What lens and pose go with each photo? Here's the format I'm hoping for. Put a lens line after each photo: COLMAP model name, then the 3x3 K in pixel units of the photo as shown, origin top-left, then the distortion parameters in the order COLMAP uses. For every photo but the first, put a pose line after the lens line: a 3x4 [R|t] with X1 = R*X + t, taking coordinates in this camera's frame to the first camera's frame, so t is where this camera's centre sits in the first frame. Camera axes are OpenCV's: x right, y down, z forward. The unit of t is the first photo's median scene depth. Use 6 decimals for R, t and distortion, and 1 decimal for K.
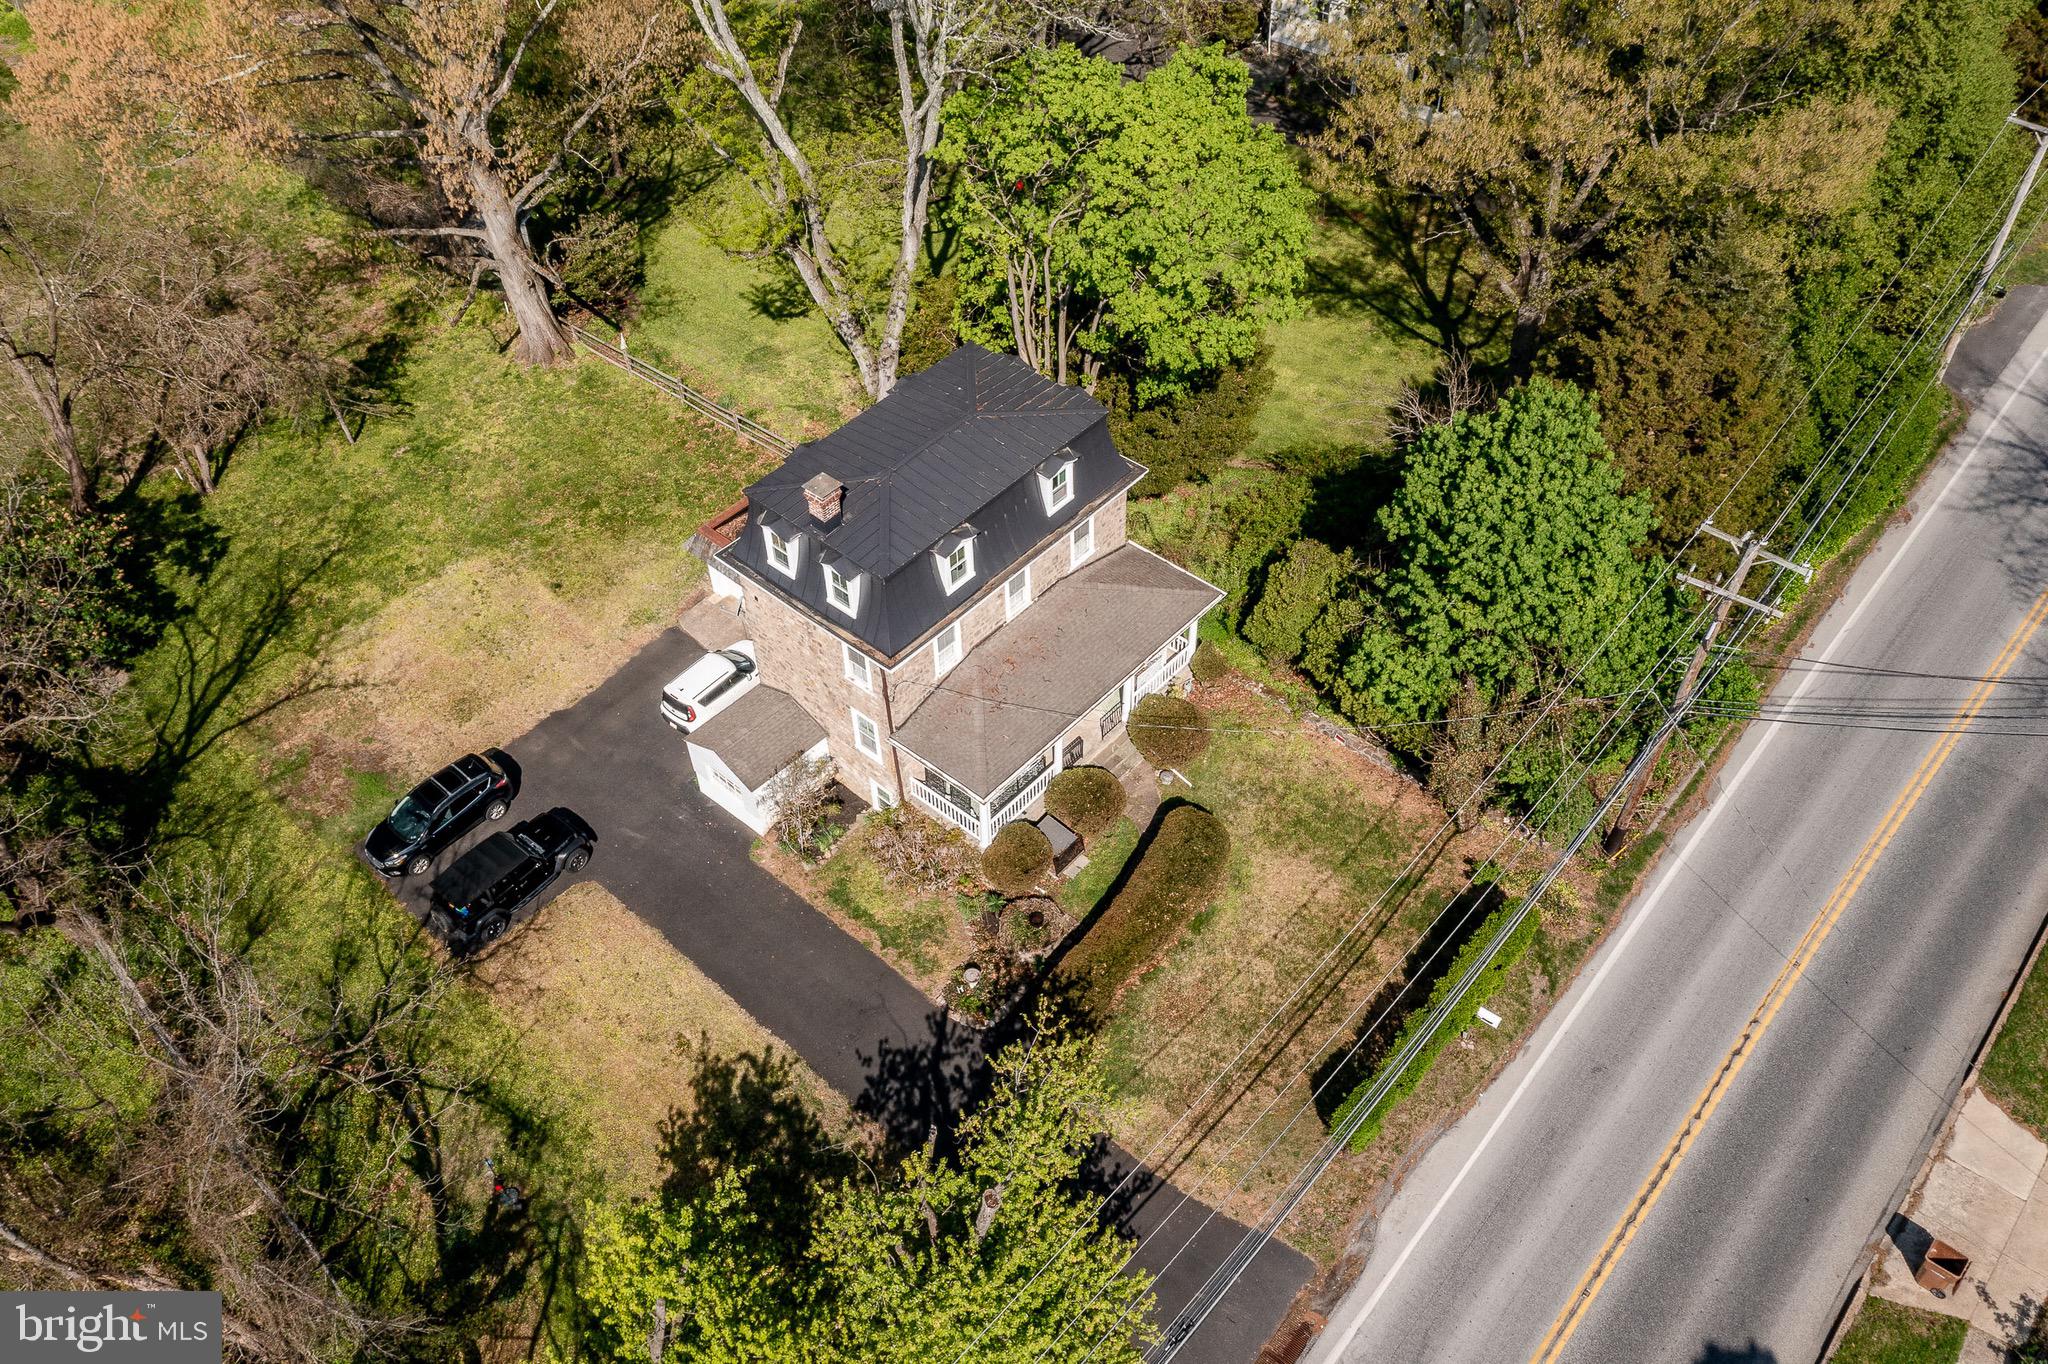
lens RADIAL K [[1672.6, 0, 1016.6], [0, 1672.6, 627.6], [0, 0, 1]] dist [0.007356, 0.011680]
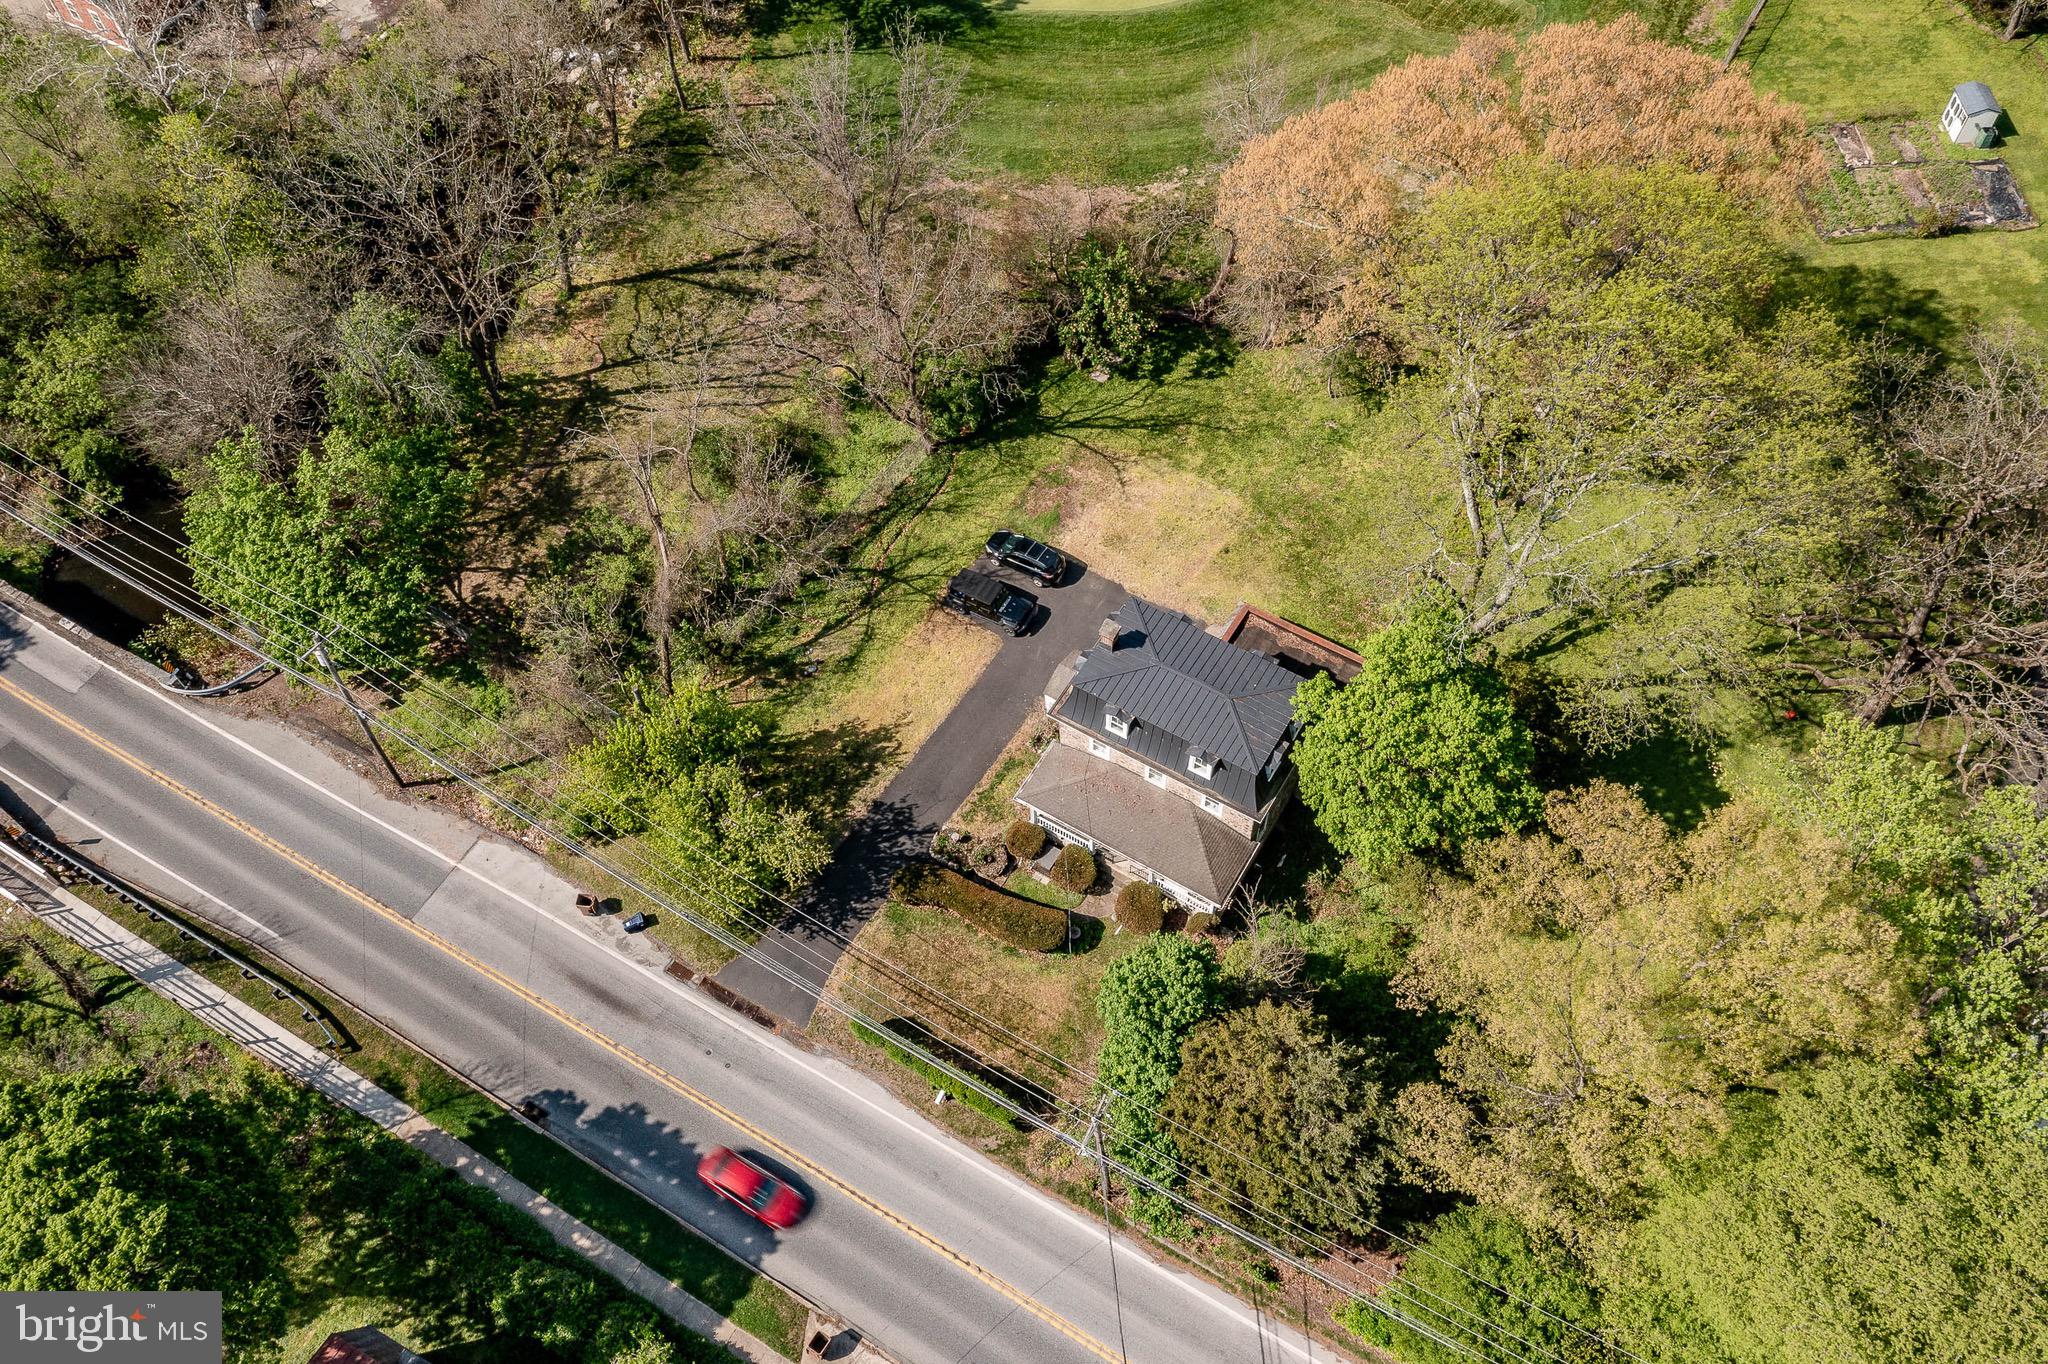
lens RADIAL K [[1618.3, 0, 1019.1], [0, 1618.3, 680.7], [0, 0, 1]] dist [0.005214, 0.012017]
pose [[0.177137, 0.842514, -0.508717, 0.685273], [-0.667852, 0.482568, 0.566659, -0.848432], [0.722908, 0.239371, 0.648155, -0.102575]]
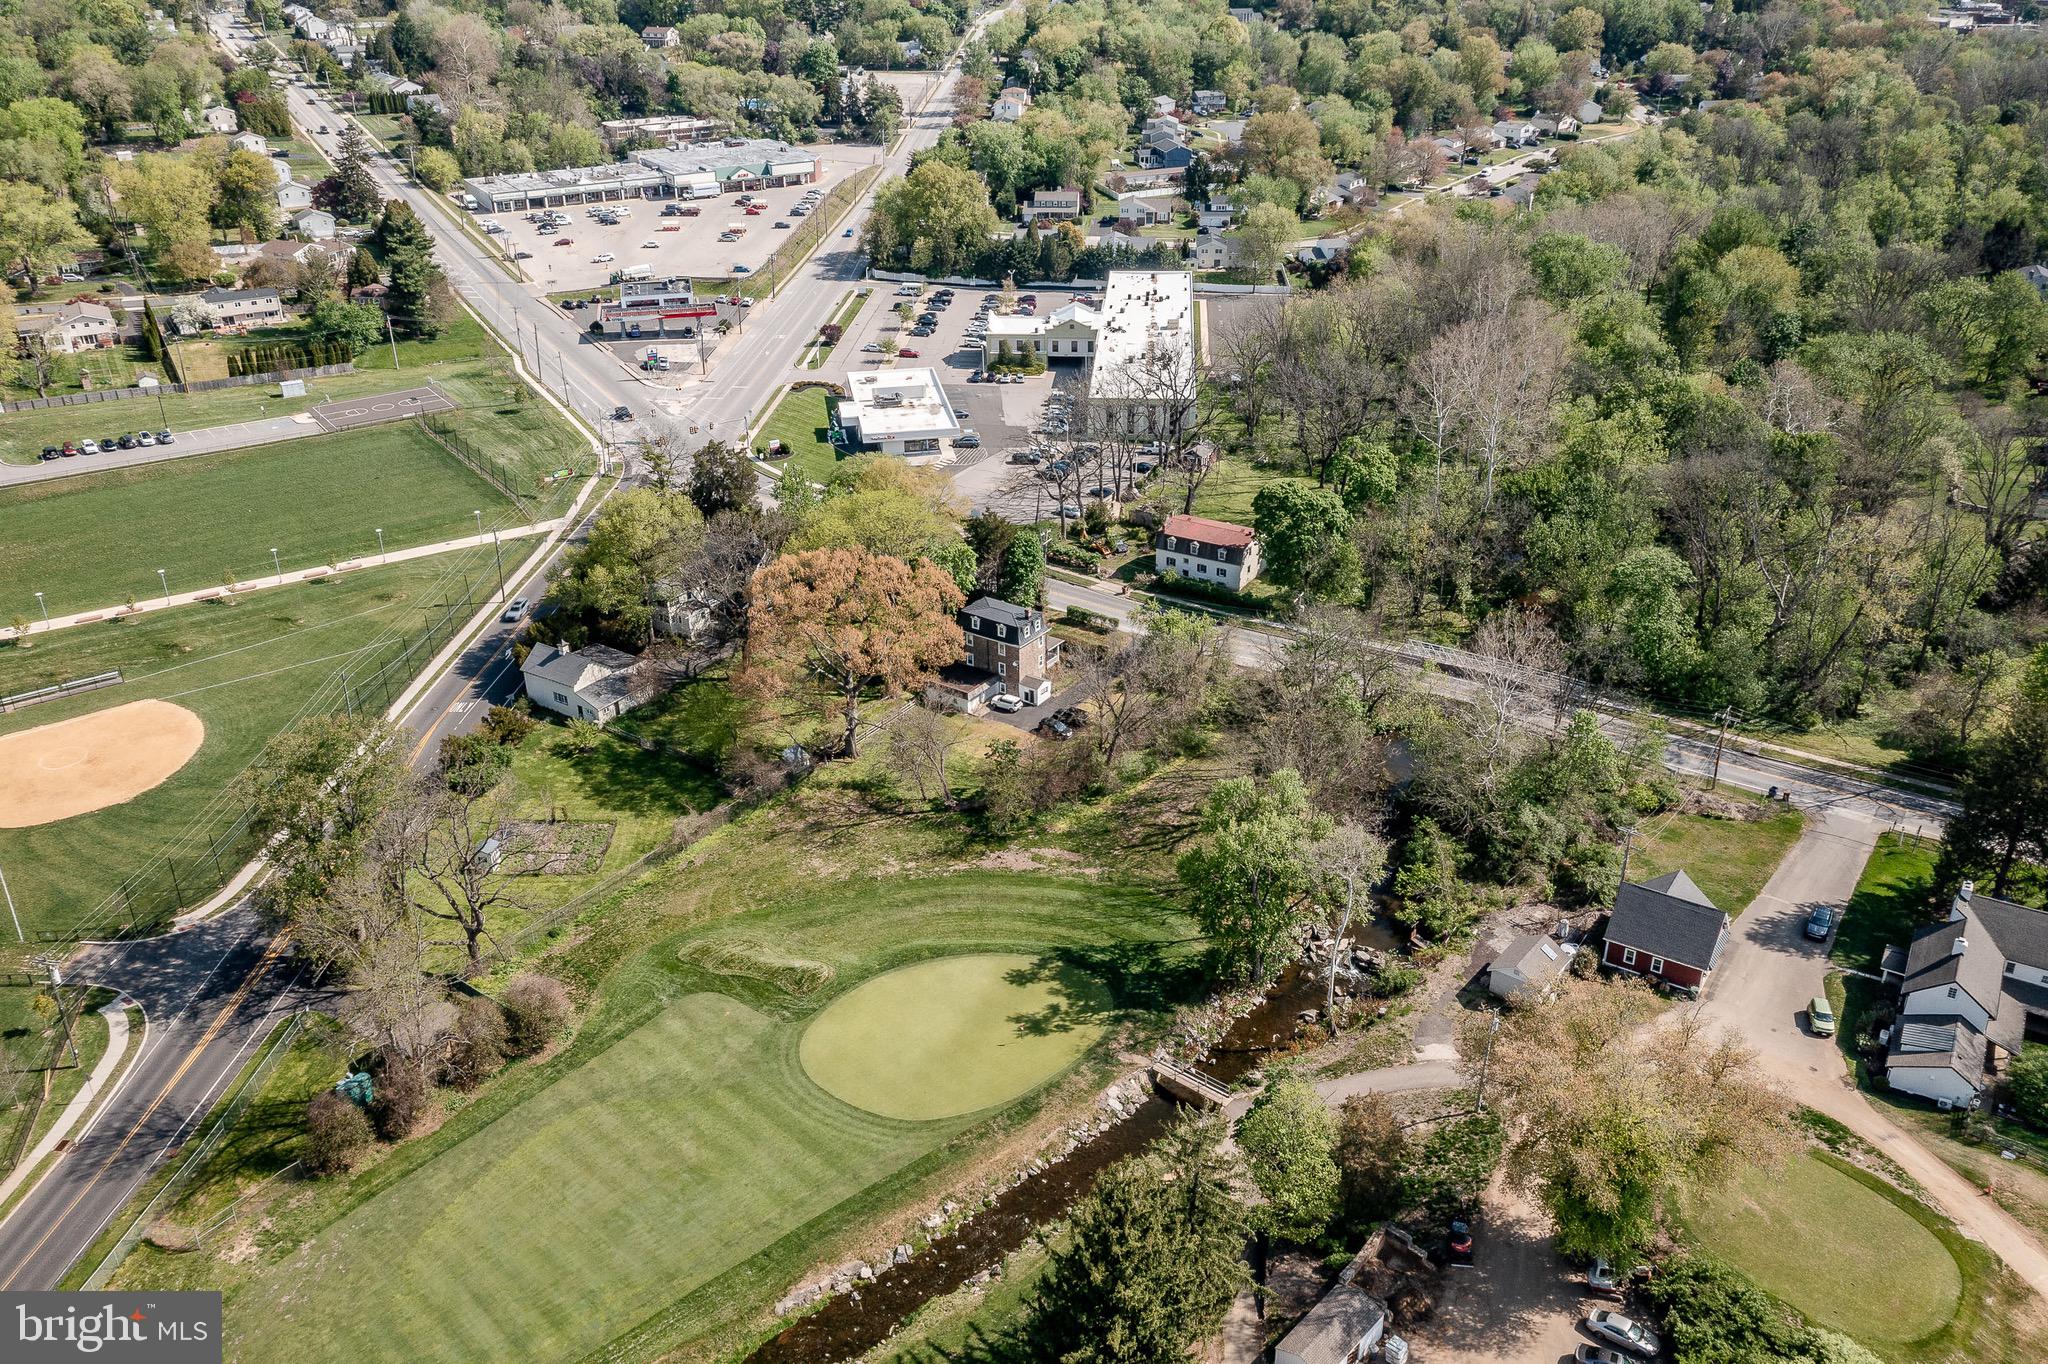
lens RADIAL K [[1611.9, 0, 1016.2], [0, 1611.9, 674.5], [0, 0, 1]] dist [0.018195, 0.010978]
pose [[-0.105491, -0.418839, 0.901912, -4.097722], [0.705020, 0.608126, 0.364869, -1.577625], [-0.701297, 0.674357, 0.231138, 0.056919]]
